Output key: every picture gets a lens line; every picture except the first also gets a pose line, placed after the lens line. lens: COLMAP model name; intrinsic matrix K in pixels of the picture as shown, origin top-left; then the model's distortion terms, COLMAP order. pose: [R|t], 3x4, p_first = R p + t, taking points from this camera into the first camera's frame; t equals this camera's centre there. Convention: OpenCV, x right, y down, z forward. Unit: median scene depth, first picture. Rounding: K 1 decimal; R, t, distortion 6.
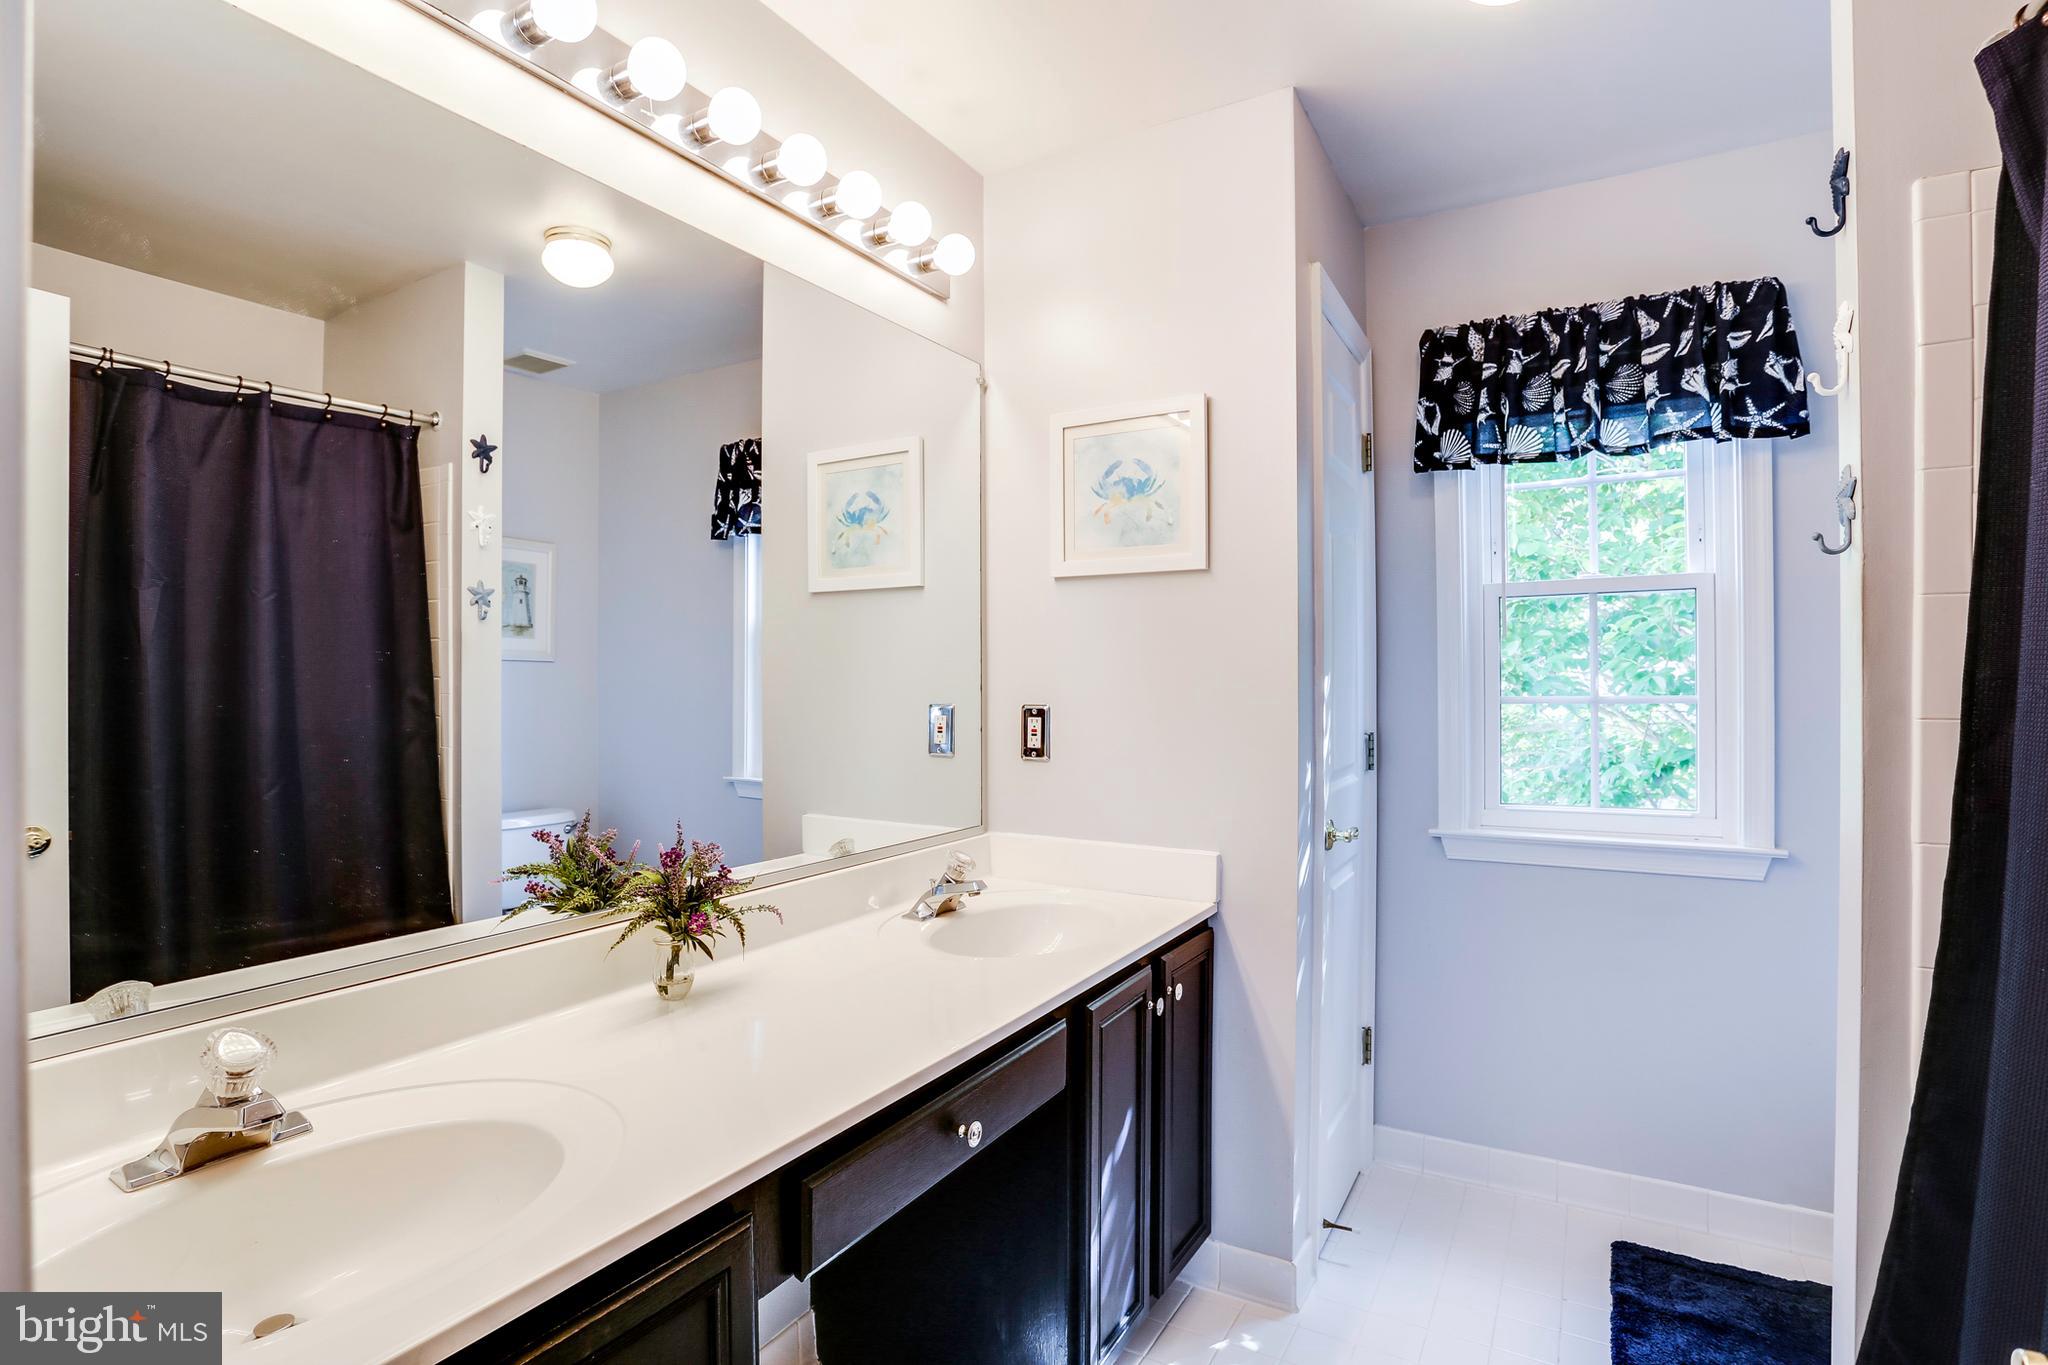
lens RADIAL K [[1001.3, 0, 1029.5], [0, 1001.3, 685.1], [0, 0, 1]] dist [0.004928, 0.002216]
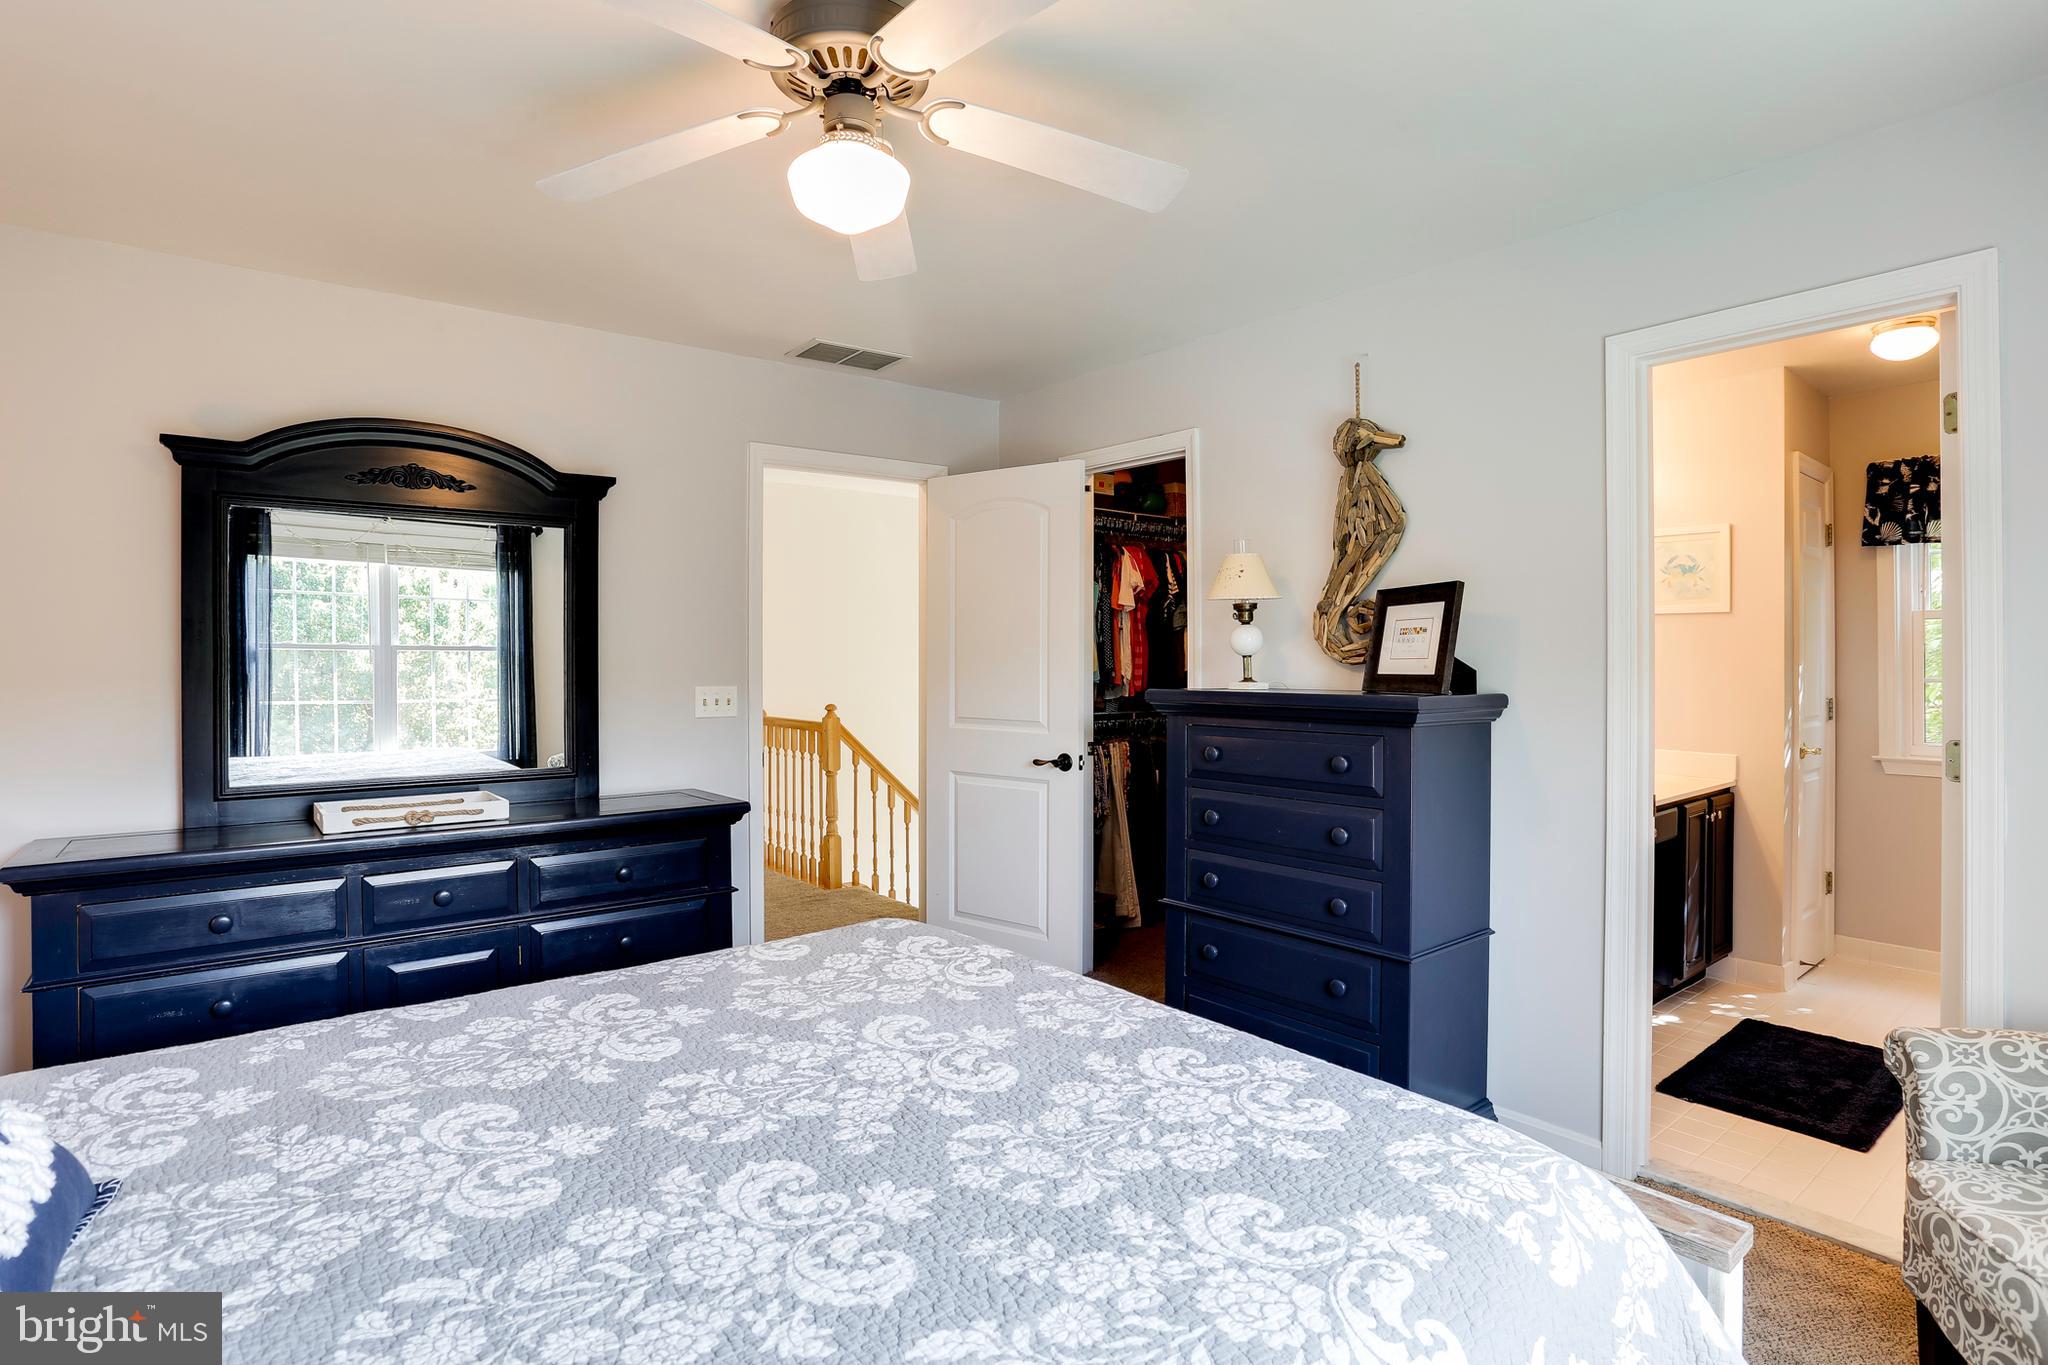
lens RADIAL K [[1001.3, 0, 1016.1], [0, 1001.3, 673.1], [0, 0, 1]] dist [0.004928, 0.002216]
pose [[0.938872, -0.001417, -0.344262, -0.404421], [0.003036, 0.999987, 0.004163, -0.002846], [0.344252, -0.004954, 0.938864, -1.175709]]
